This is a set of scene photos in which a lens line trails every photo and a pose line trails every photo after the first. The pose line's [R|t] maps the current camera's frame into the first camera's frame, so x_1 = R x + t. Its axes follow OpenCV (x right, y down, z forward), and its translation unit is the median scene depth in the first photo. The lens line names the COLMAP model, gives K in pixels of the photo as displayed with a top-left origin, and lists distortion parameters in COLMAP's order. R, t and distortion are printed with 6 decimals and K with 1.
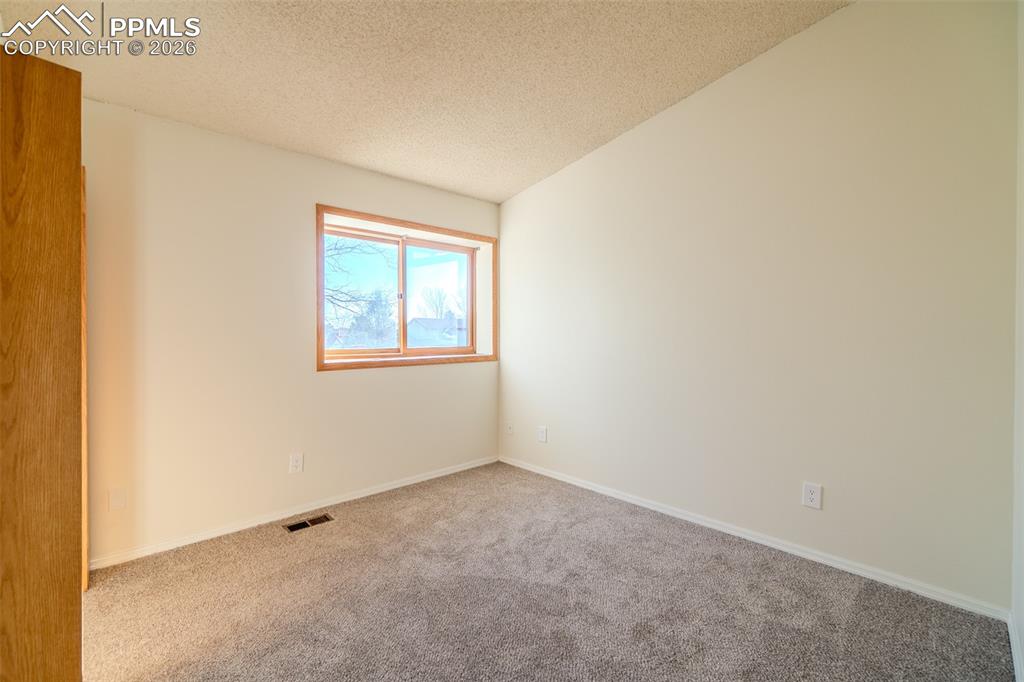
lens RADIAL K [[436.7, 0, 512.0], [0, 436.7, 341.0], [0, 0, 1]] dist [-0.001247, -0.000222]
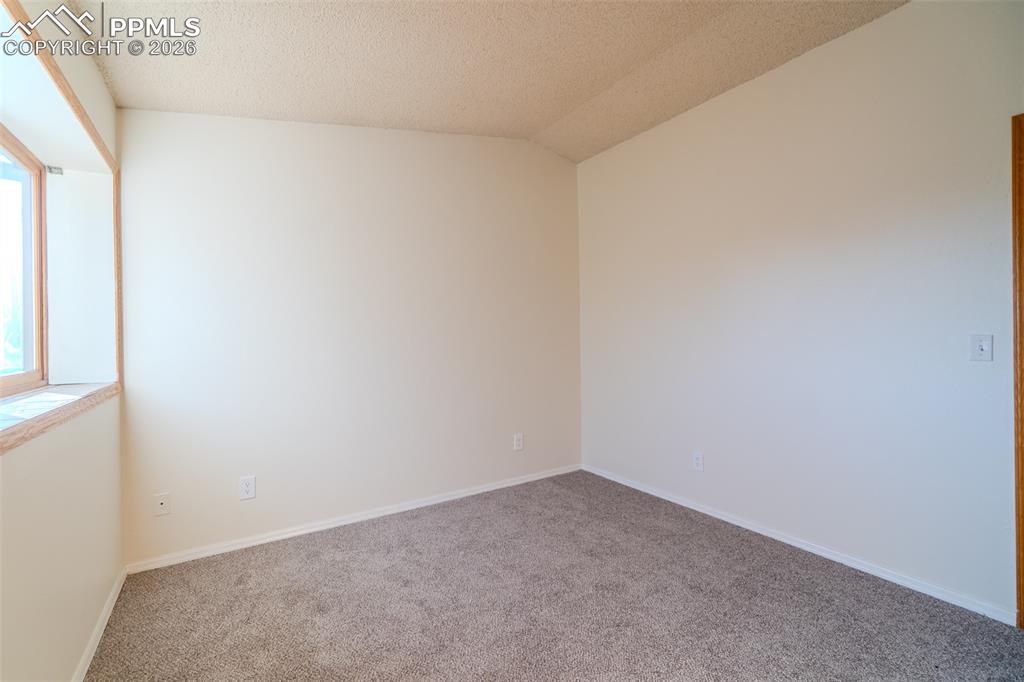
lens RADIAL K [[436.7, 0, 512.0], [0, 436.7, 341.0], [0, 0, 1]] dist [-0.001247, -0.000222]
pose [[0.157732, -0.019186, 0.987296, -0.736916], [0.007958, 0.999803, 0.018158, -0.035895], [-0.987450, 0.004993, 0.157853, 0.662165]]
